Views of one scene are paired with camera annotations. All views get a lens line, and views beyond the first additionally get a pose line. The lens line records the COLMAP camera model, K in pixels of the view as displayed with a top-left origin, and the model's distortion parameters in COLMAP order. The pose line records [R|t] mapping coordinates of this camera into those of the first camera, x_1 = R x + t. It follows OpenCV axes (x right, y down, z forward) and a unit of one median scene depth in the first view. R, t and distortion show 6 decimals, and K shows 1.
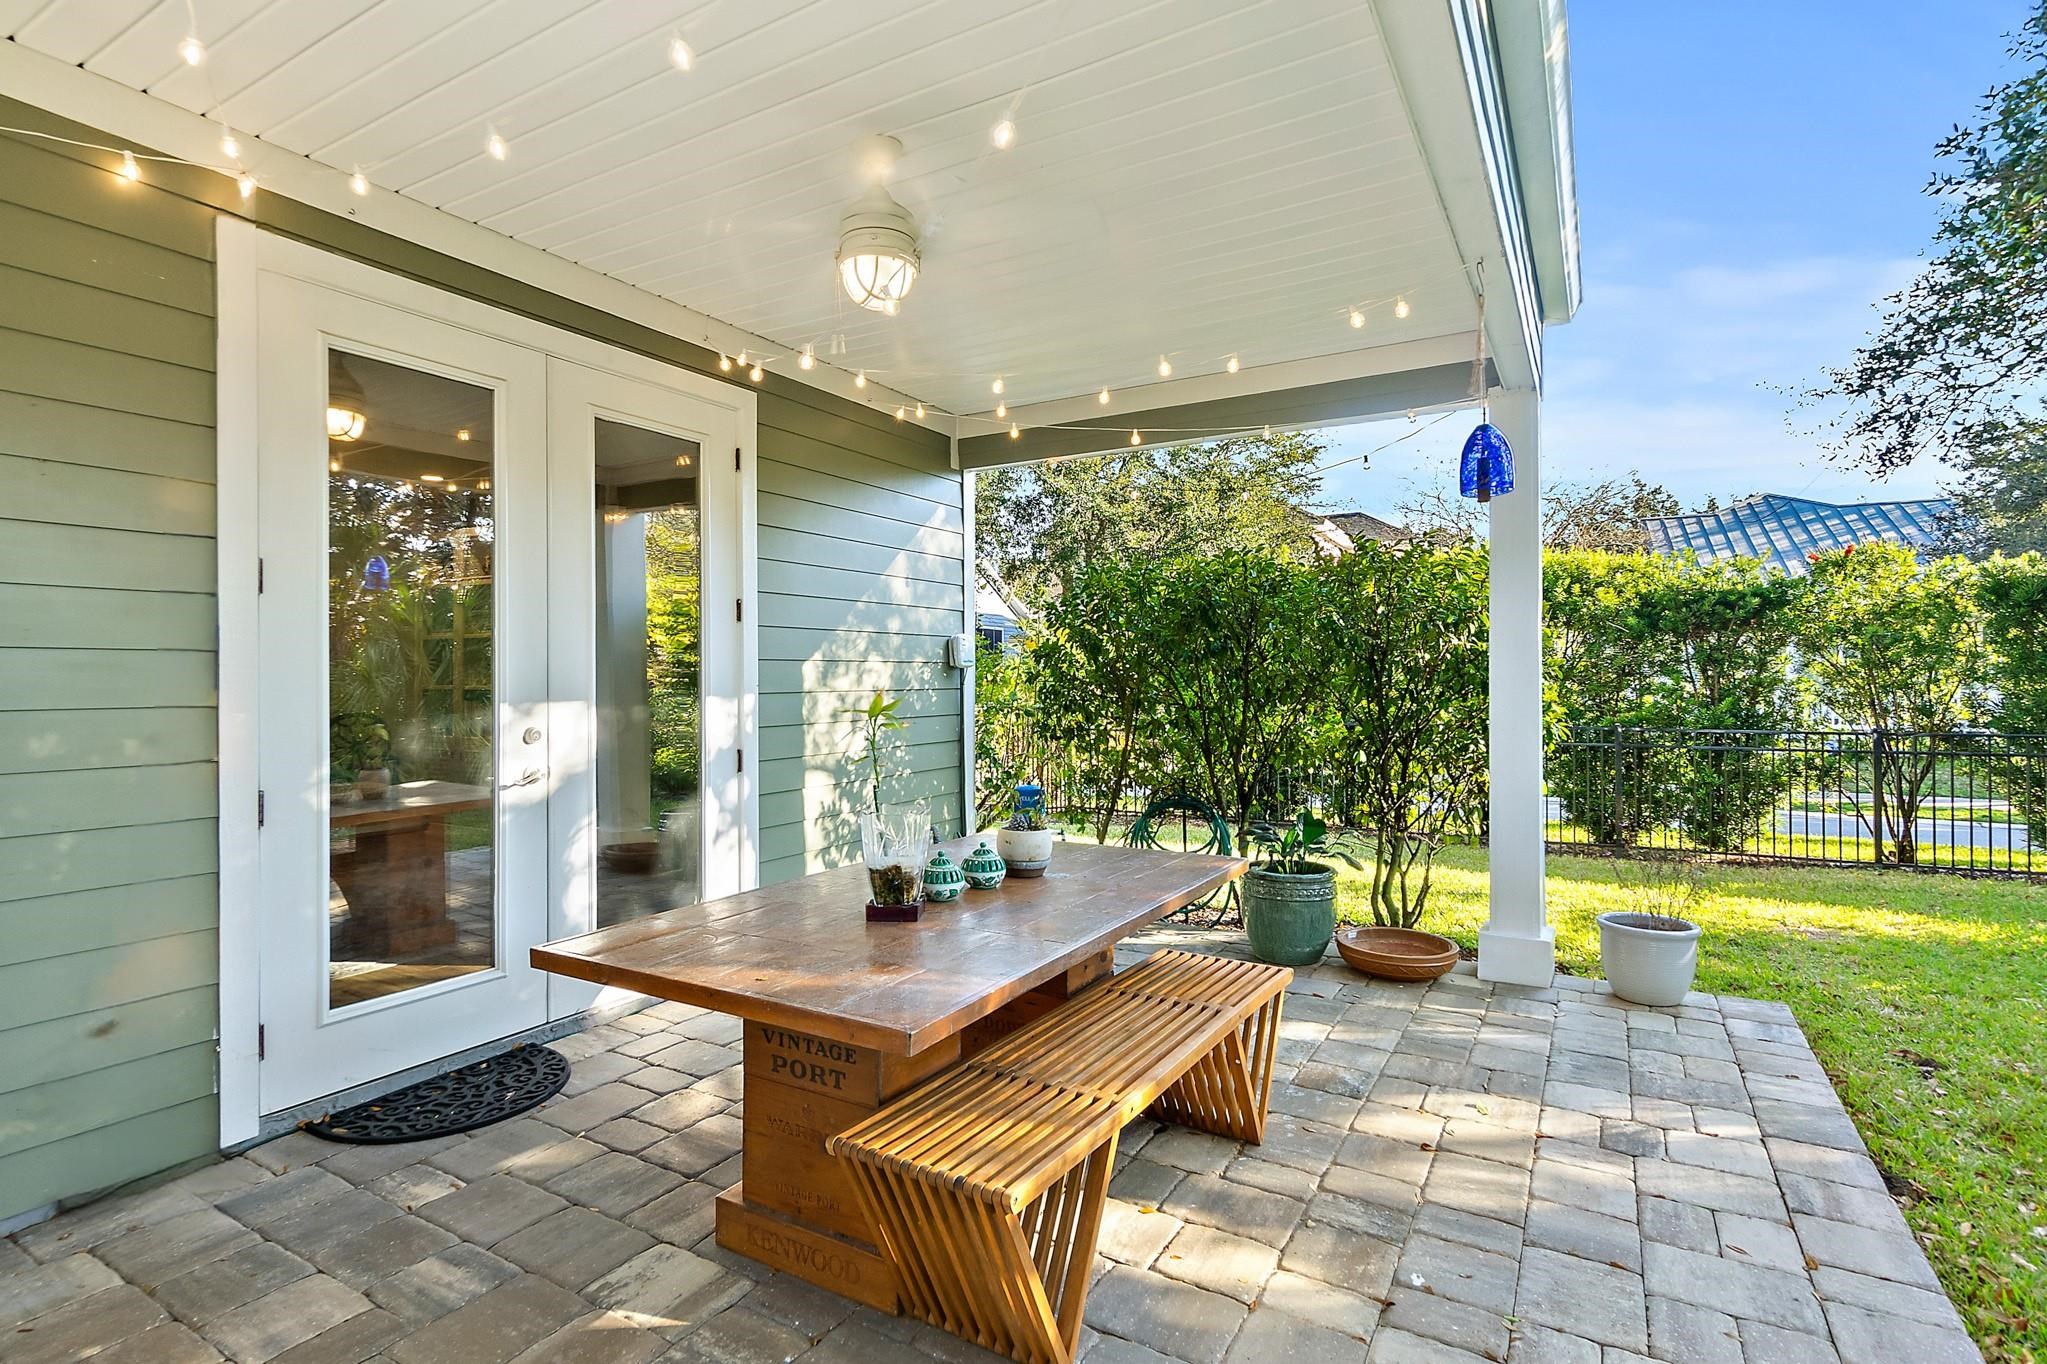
lens RADIAL K [[1000.2, 0, 1022.9], [0, 1000.2, 682.5], [0, 0, 1]] dist [0.002722, 0.000163]
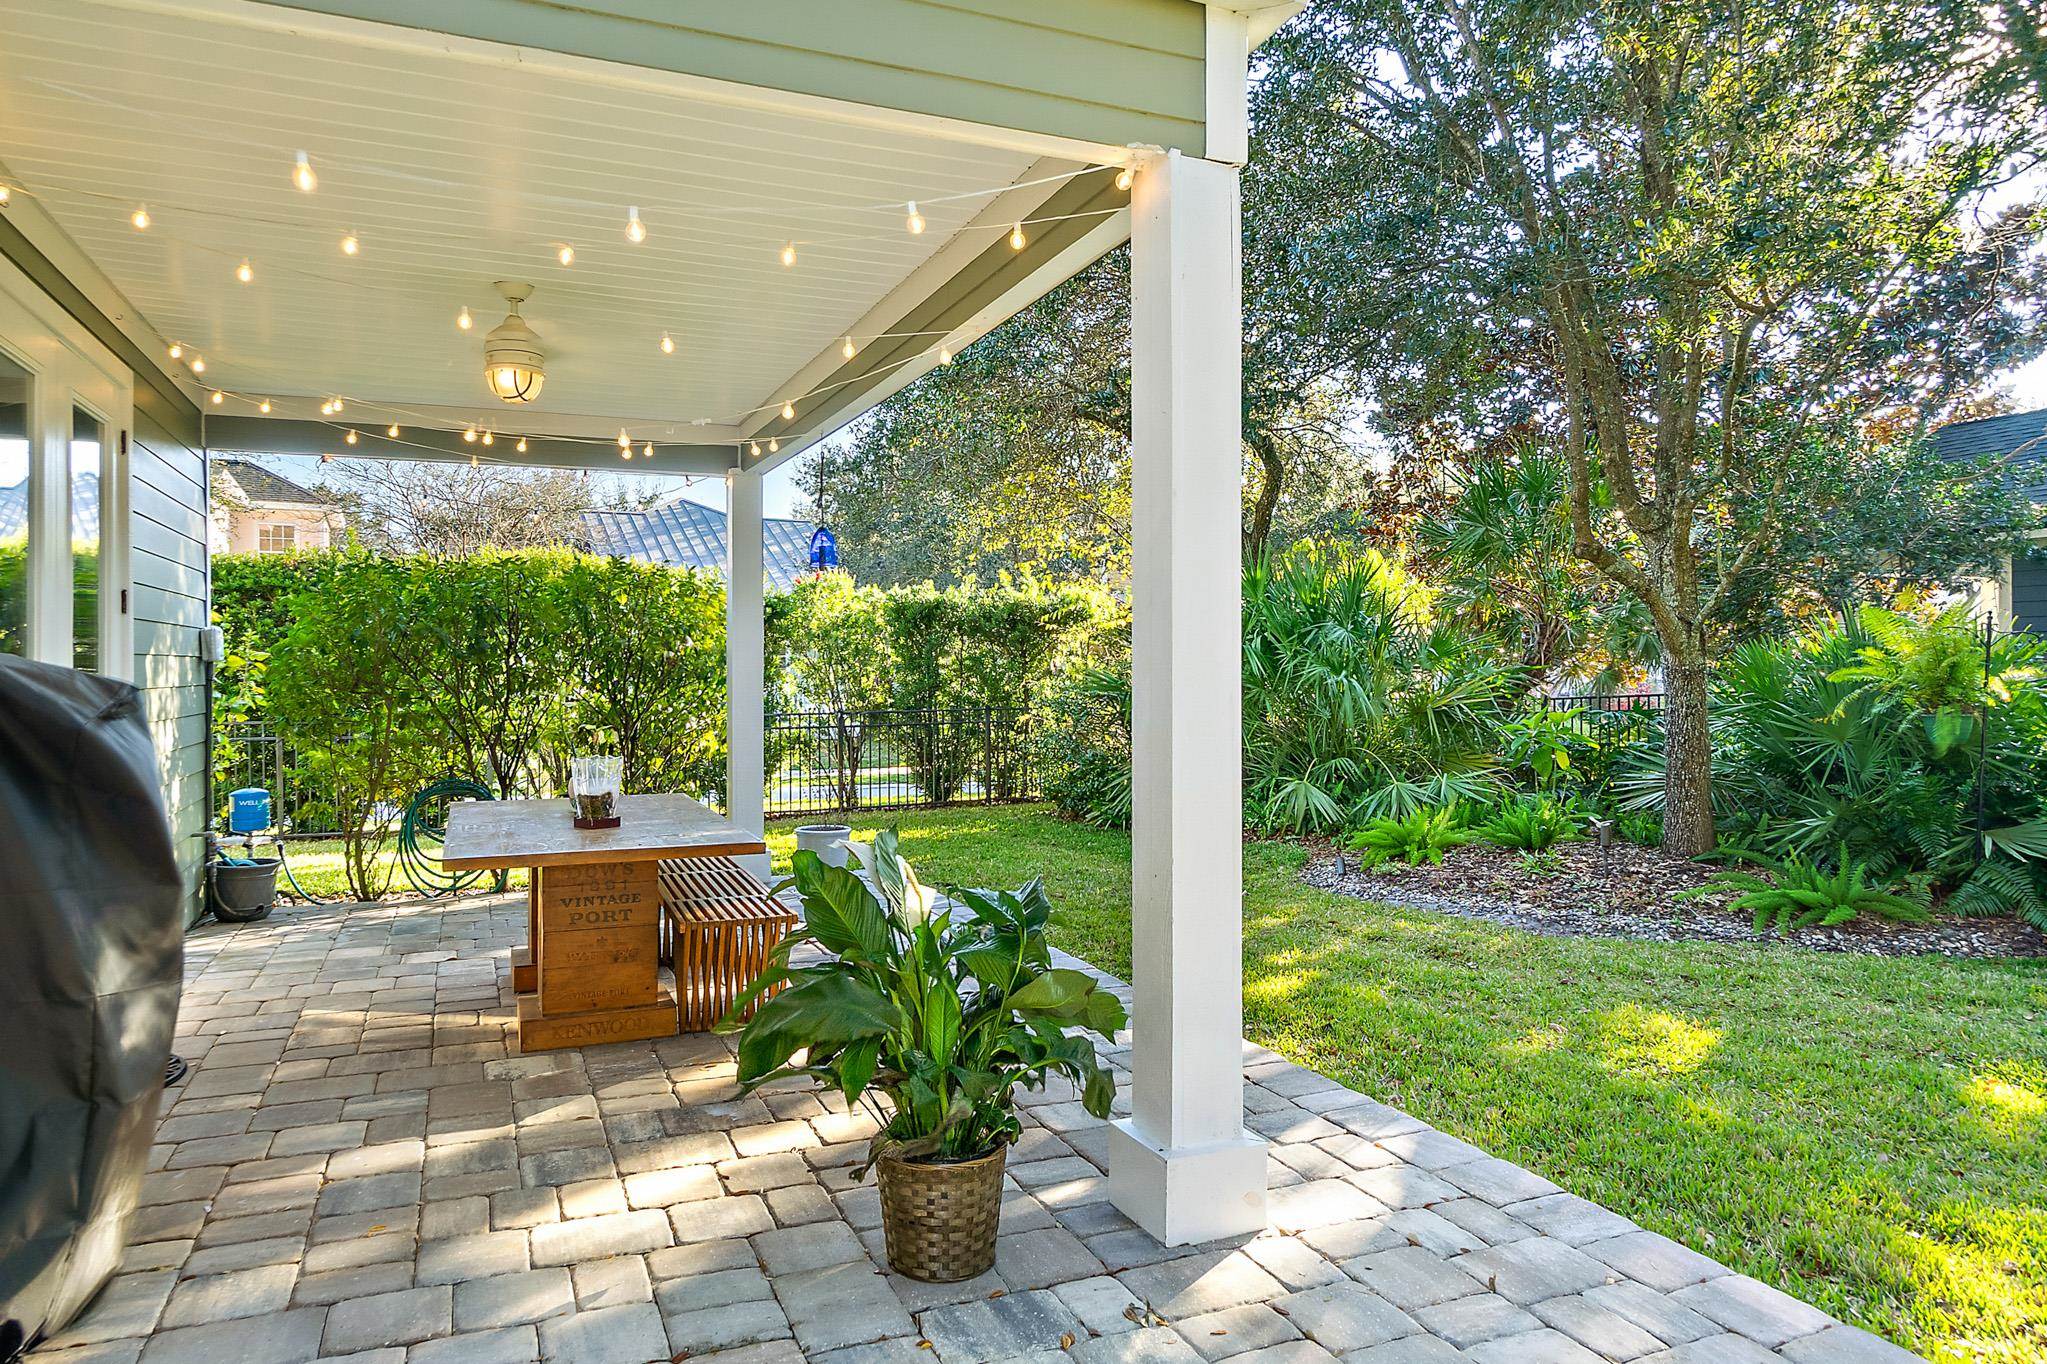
lens RADIAL K [[1310.7, 0, 1018.9], [0, 1310.7, 675.6], [0, 0, 1]] dist [-0.000697, 0.000016]
pose [[0.579301, -0.004775, 0.815100, -0.450460], [0.009558, 0.999954, -0.000935, 0.003367], [-0.815058, 0.008333, 0.579320, -0.224992]]
